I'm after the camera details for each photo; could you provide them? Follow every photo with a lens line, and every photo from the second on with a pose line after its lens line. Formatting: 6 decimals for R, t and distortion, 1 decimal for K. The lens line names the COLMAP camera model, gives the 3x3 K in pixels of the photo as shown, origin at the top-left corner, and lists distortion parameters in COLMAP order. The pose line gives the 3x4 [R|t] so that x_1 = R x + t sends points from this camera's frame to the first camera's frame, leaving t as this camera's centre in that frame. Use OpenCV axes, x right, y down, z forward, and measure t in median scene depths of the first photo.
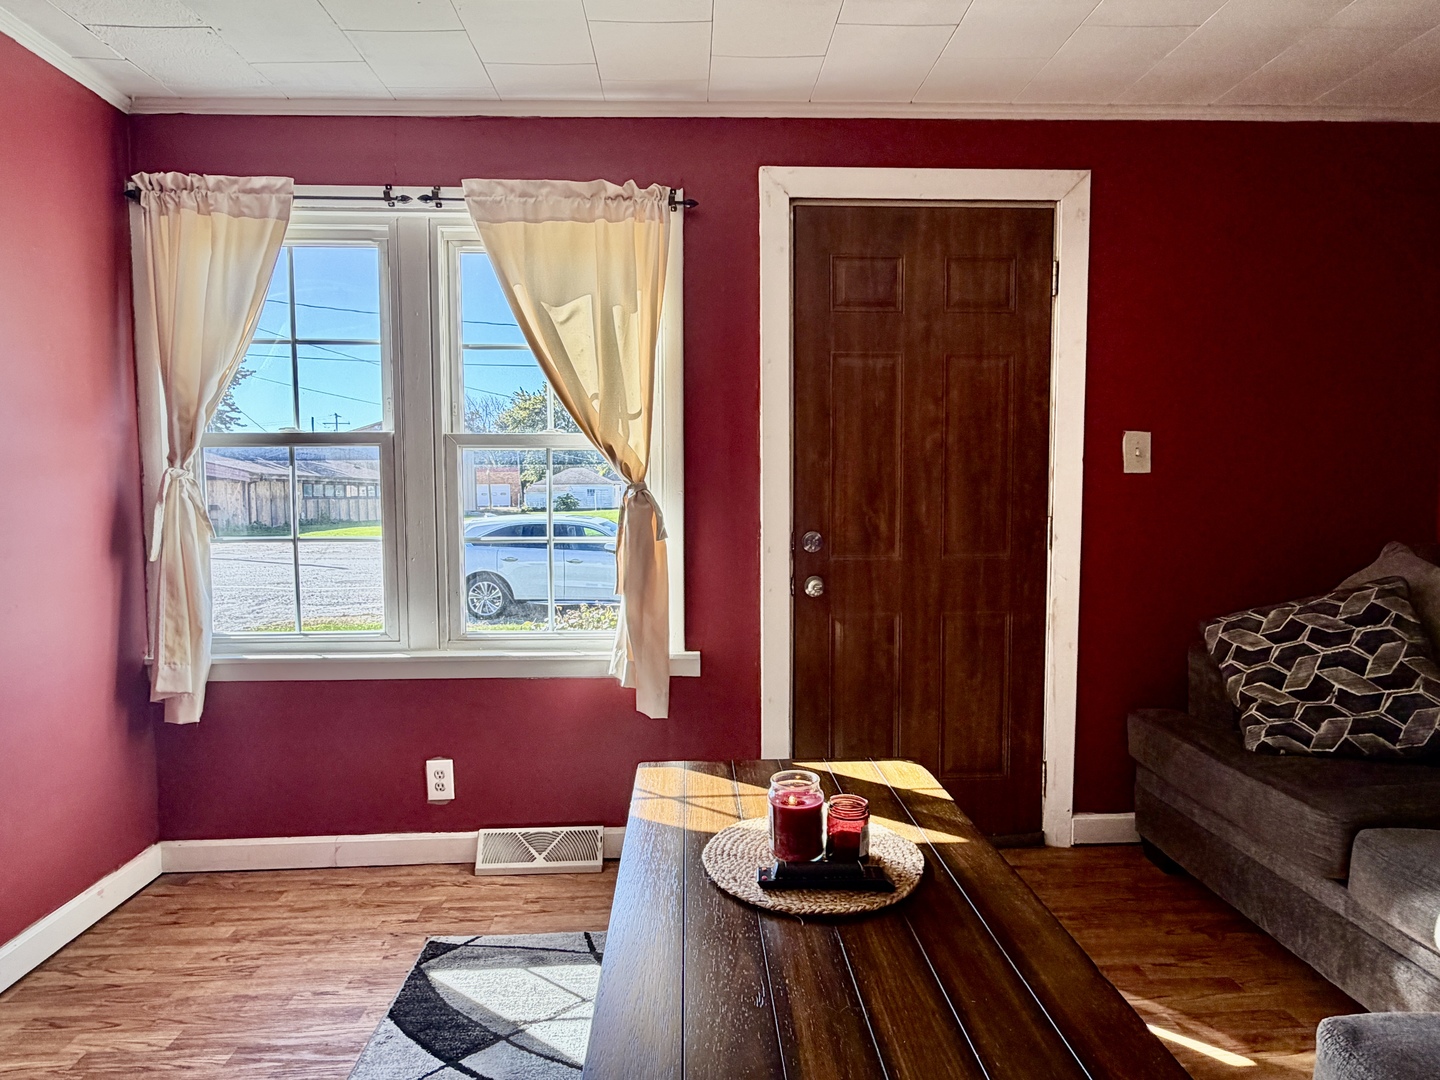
lens RADIAL K [[835.6, 0, 726.3], [0, 835.6, 541.7], [0, 0, 1]] dist [-0.005616, 0.006488]
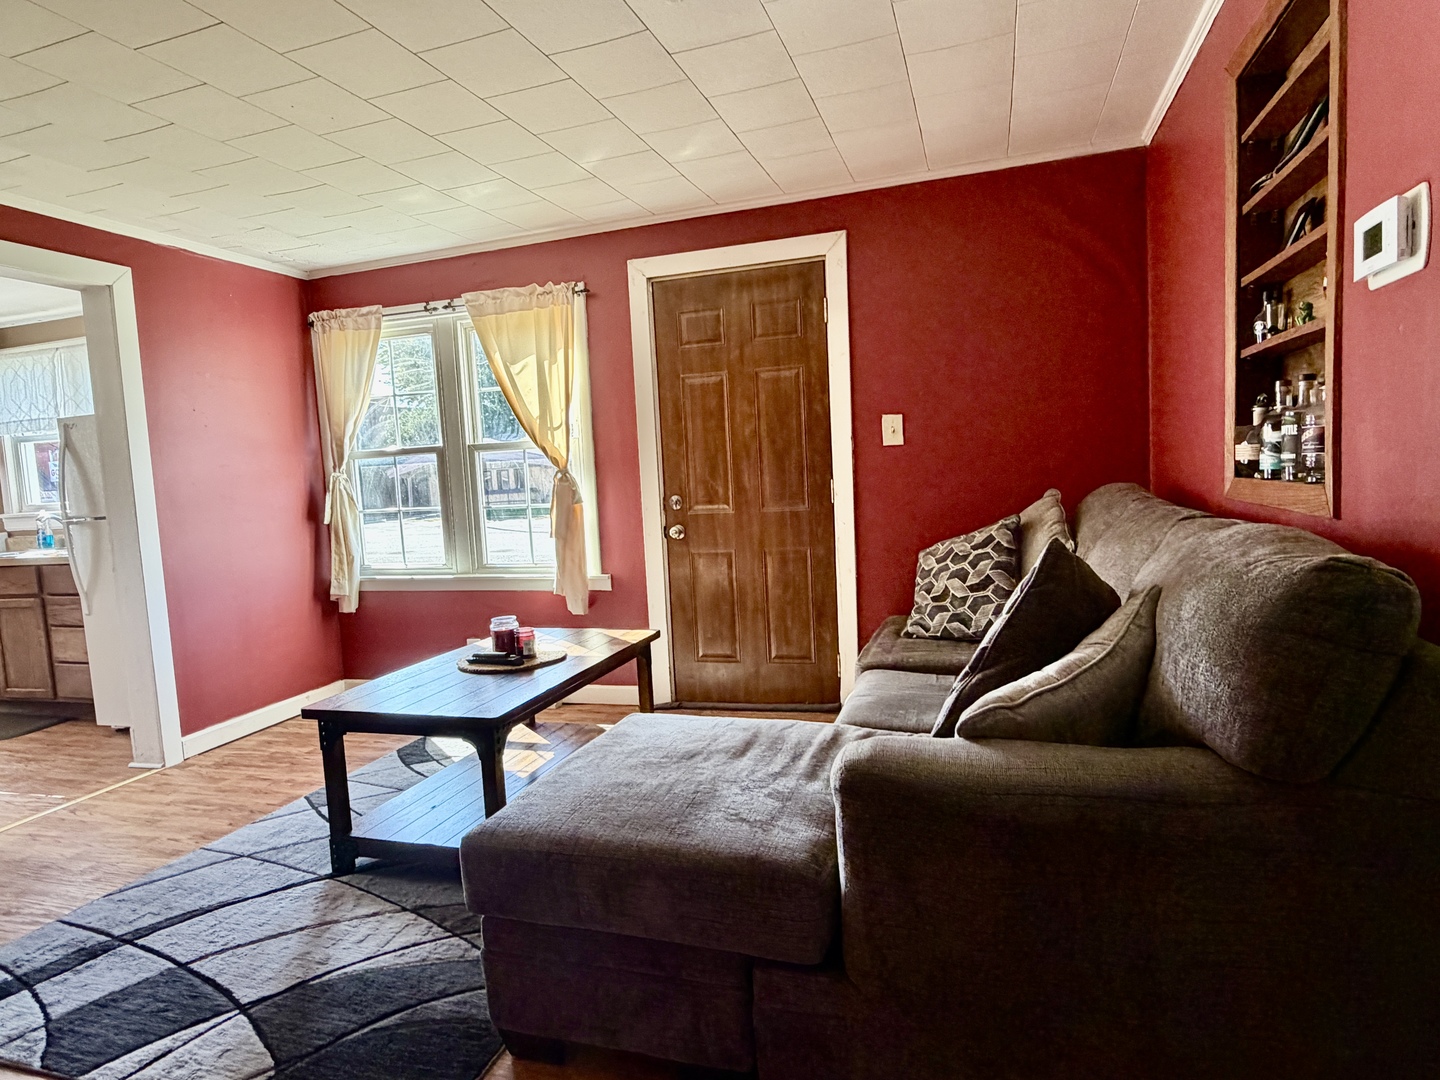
lens RADIAL K [[835.6, 0, 708.5], [0, 835.6, 539.6], [0, 0, 1]] dist [-0.005616, 0.006488]
pose [[0.936516, -0.014880, -0.350310, 0.724120], [0.026893, 0.999204, 0.029454, 0.025876], [0.349593, -0.037006, 0.936171, -0.418672]]
